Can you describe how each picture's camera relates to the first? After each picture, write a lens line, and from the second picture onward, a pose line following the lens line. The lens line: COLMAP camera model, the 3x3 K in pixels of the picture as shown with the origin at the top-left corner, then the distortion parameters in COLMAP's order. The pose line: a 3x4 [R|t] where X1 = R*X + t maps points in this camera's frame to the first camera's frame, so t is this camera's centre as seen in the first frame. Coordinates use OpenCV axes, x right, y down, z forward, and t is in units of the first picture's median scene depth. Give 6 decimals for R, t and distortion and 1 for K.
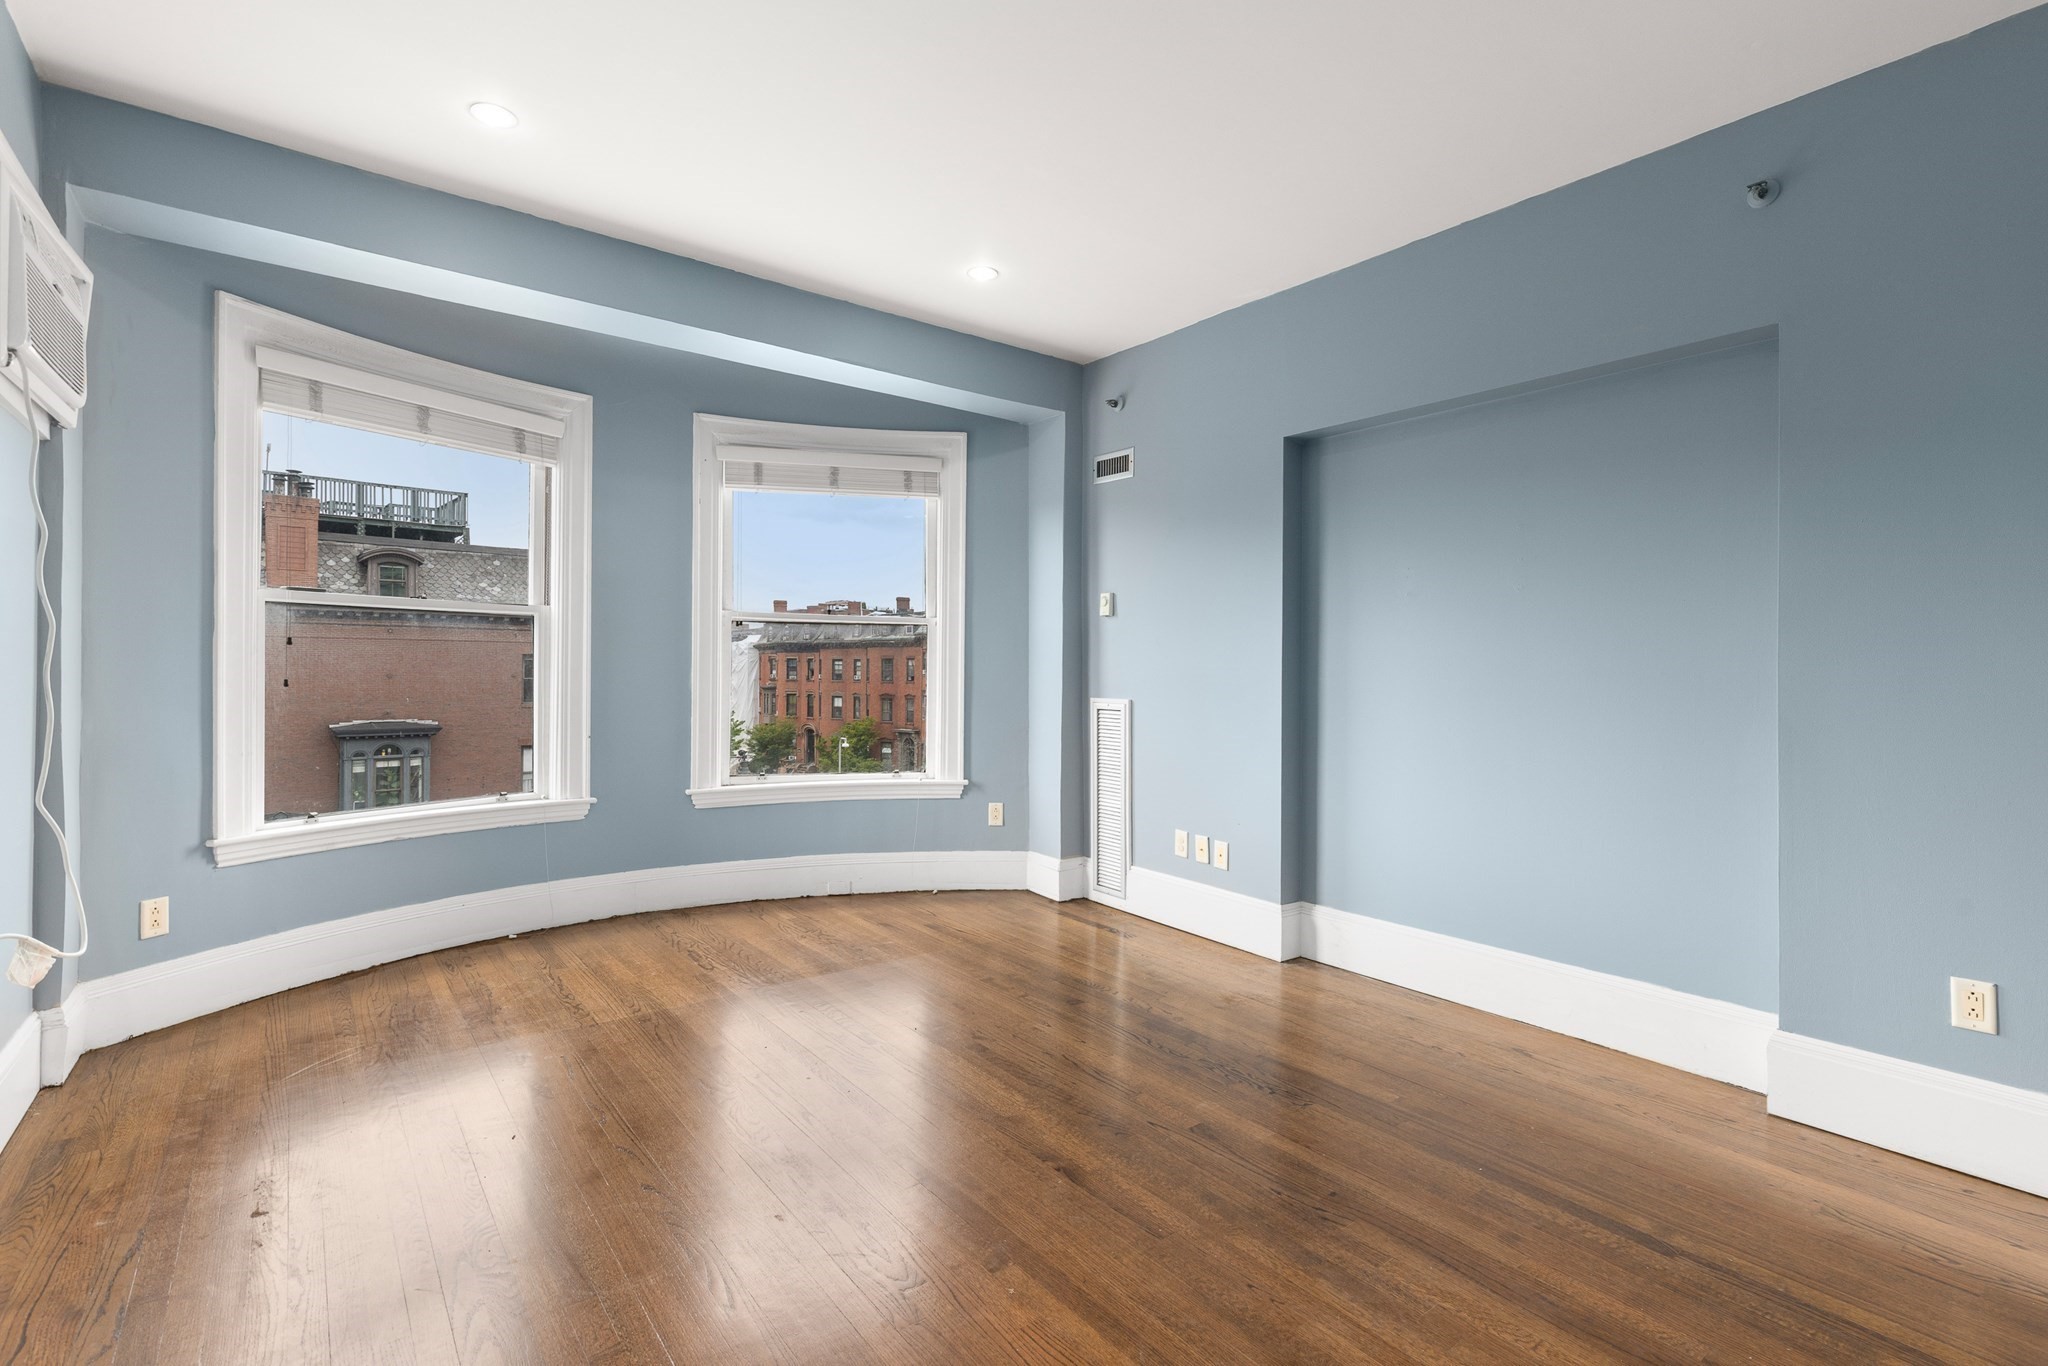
lens RADIAL K [[937.7, 0, 1009.9], [0, 937.7, 665.7], [0, 0, 1]] dist [0.007156, -0.003206]
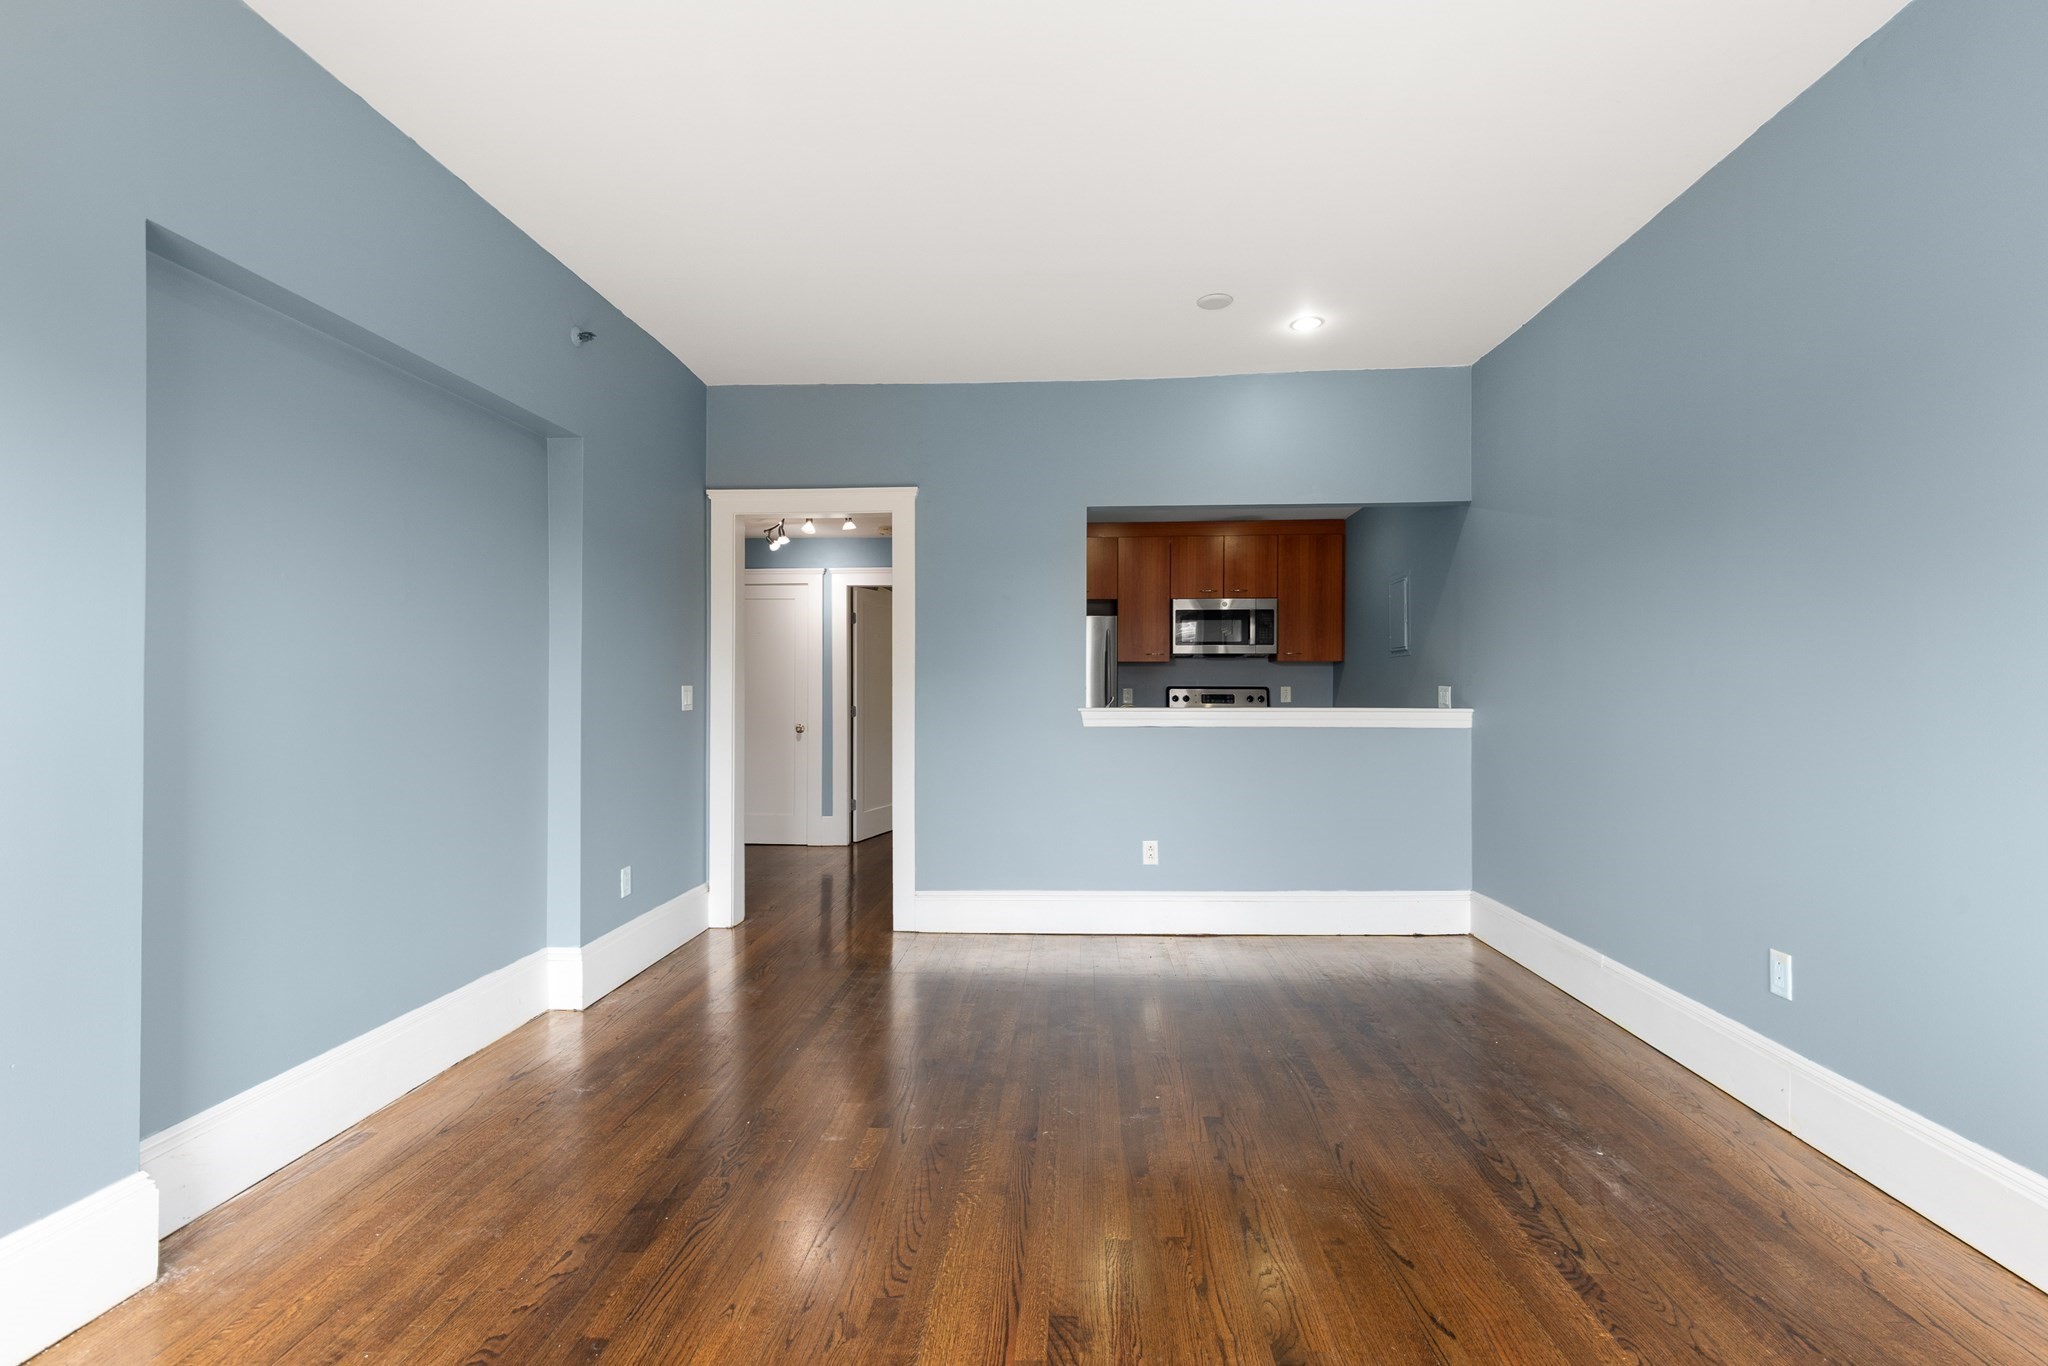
lens RADIAL K [[937.7, 0, 1037.9], [0, 937.7, 683.8], [0, 0, 1]] dist [0.007156, -0.003206]
pose [[-0.769903, -0.002934, 0.638154, -0.312402], [-0.007800, 0.999958, -0.004812, -0.000401], [-0.638113, -0.008683, -0.769894, 0.876703]]
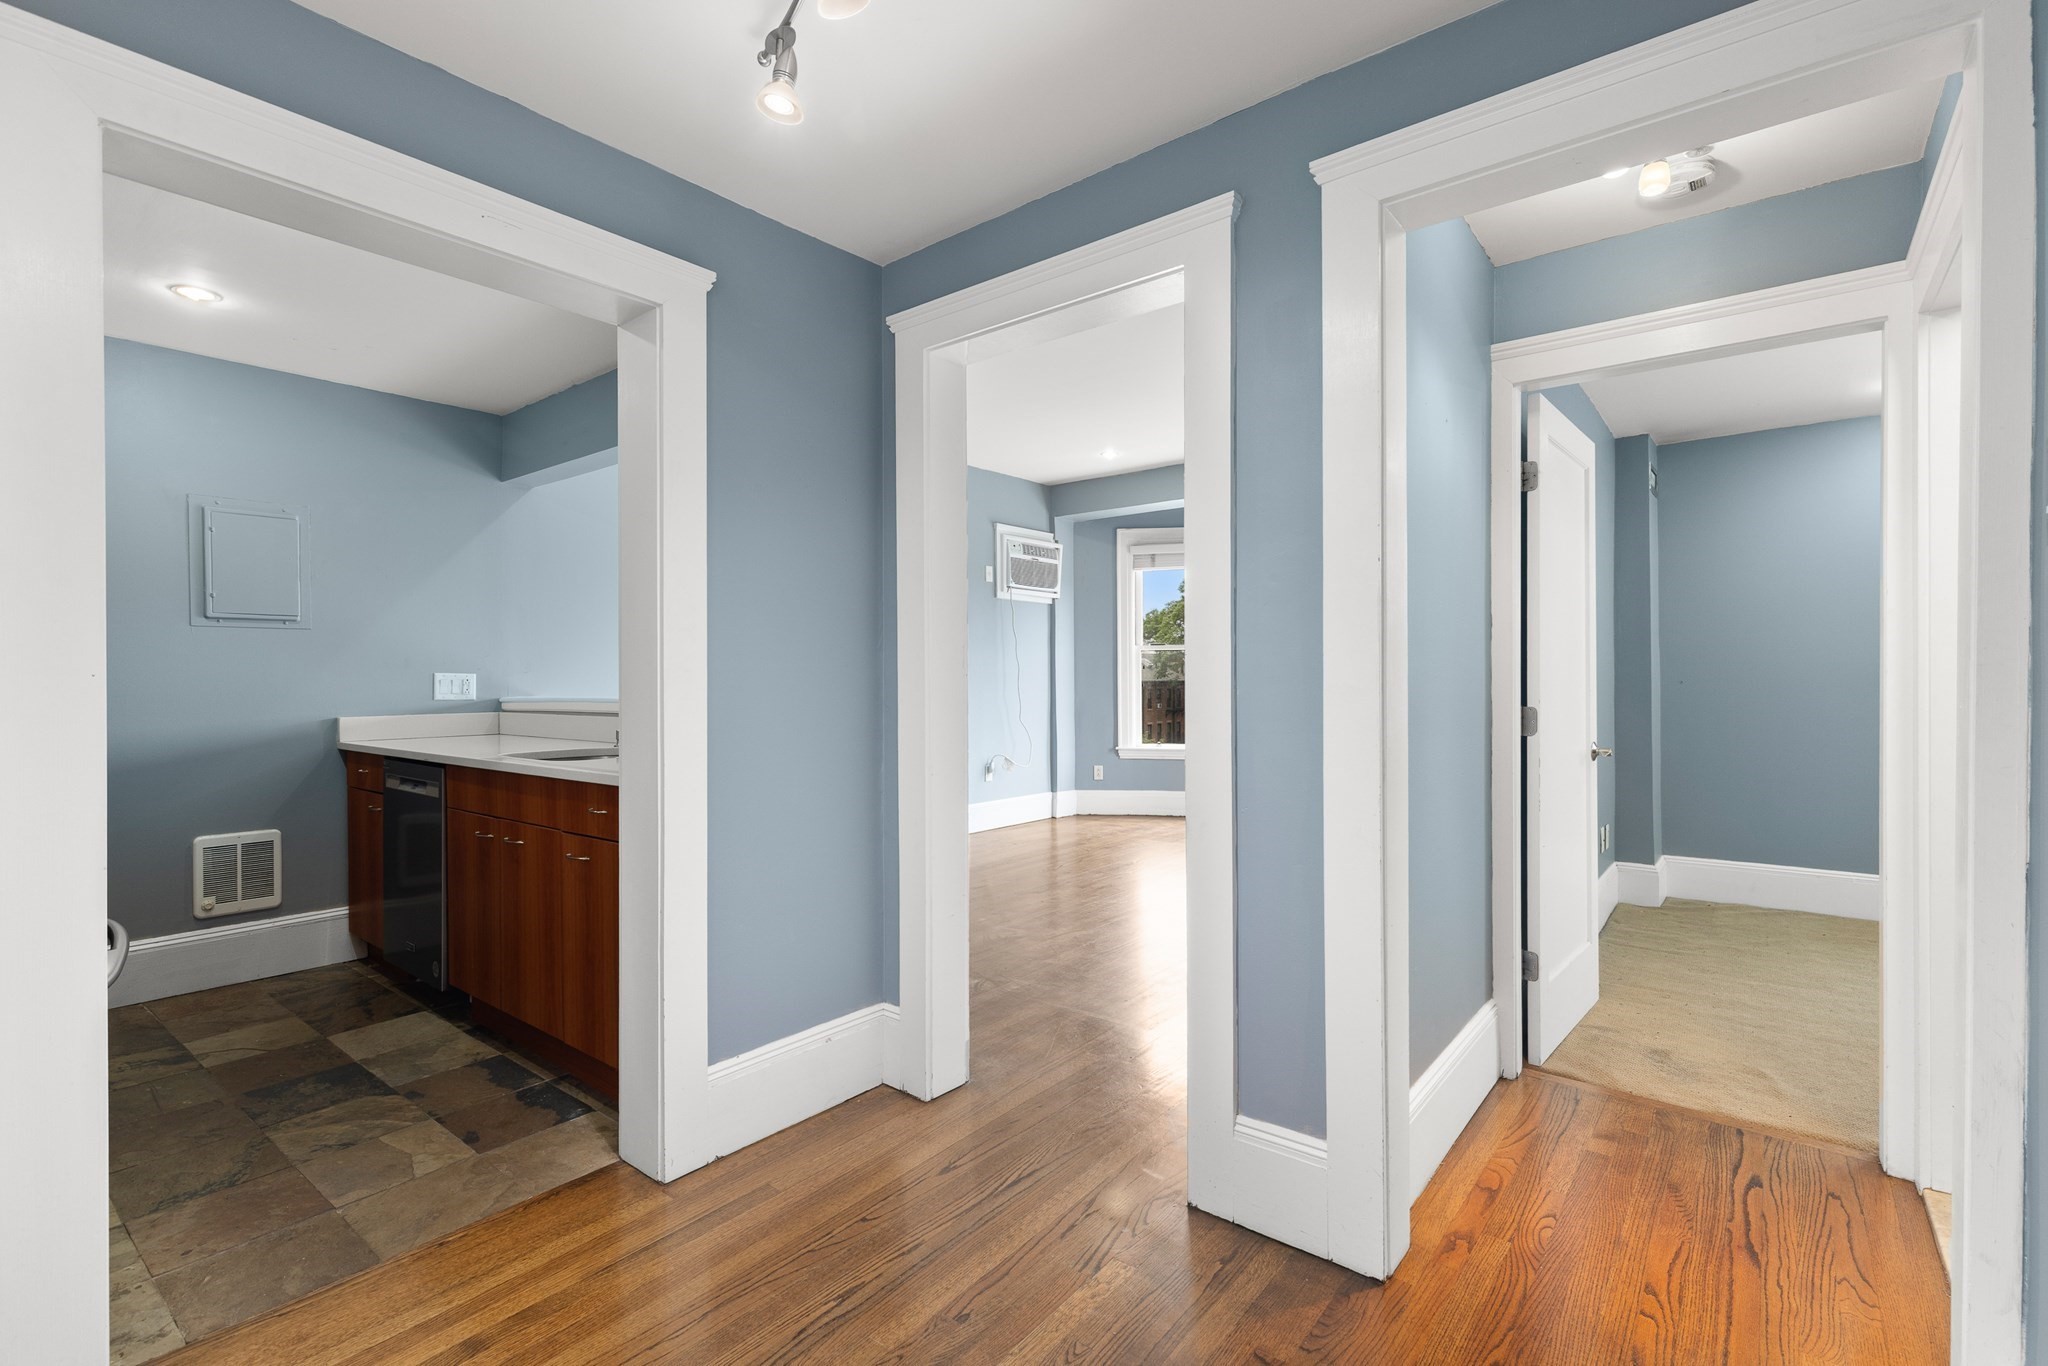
lens RADIAL K [[937.7, 0, 1025.0], [0, 937.7, 684.7], [0, 0, 1]] dist [0.007156, -0.003206]
pose [[0.242398, -0.001333, -0.970176, 1.012651], [0.010388, 0.999945, 0.001221, 0.009017], [0.970121, -0.010375, 0.242398, 0.109065]]
